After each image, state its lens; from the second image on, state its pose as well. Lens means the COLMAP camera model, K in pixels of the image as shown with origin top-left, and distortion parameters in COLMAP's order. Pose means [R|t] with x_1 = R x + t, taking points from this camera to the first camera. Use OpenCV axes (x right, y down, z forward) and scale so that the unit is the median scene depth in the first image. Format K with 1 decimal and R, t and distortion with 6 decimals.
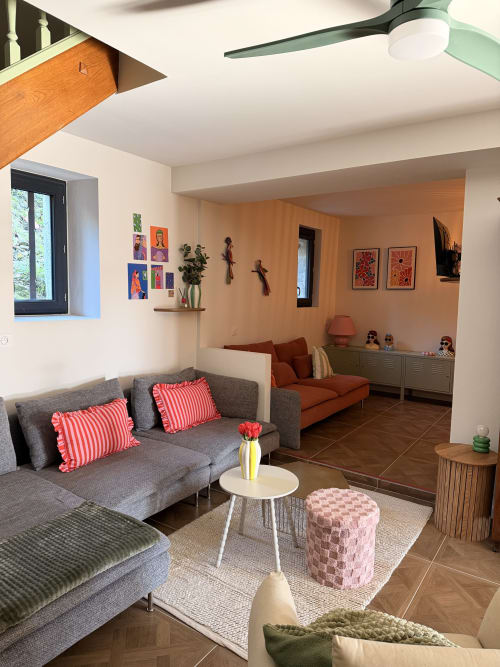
lens RADIAL K [[466.5, 0, 250.0], [0, 466.5, 333.5], [0, 0, 1]] dist [0.068815, -0.087005]
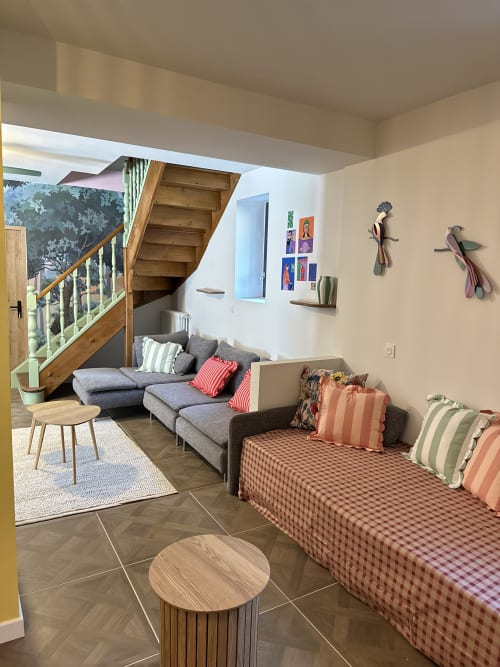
lens RADIAL K [[466.5, 0, 250.0], [0, 466.5, 333.5], [0, 0, 1]] dist [0.068815, -0.087005]
pose [[-0.426410, 0.079796, -0.901004, 0.758277], [-0.121982, 0.981929, 0.144692, -0.117274], [0.896267, 0.171604, -0.408970, 1.342711]]
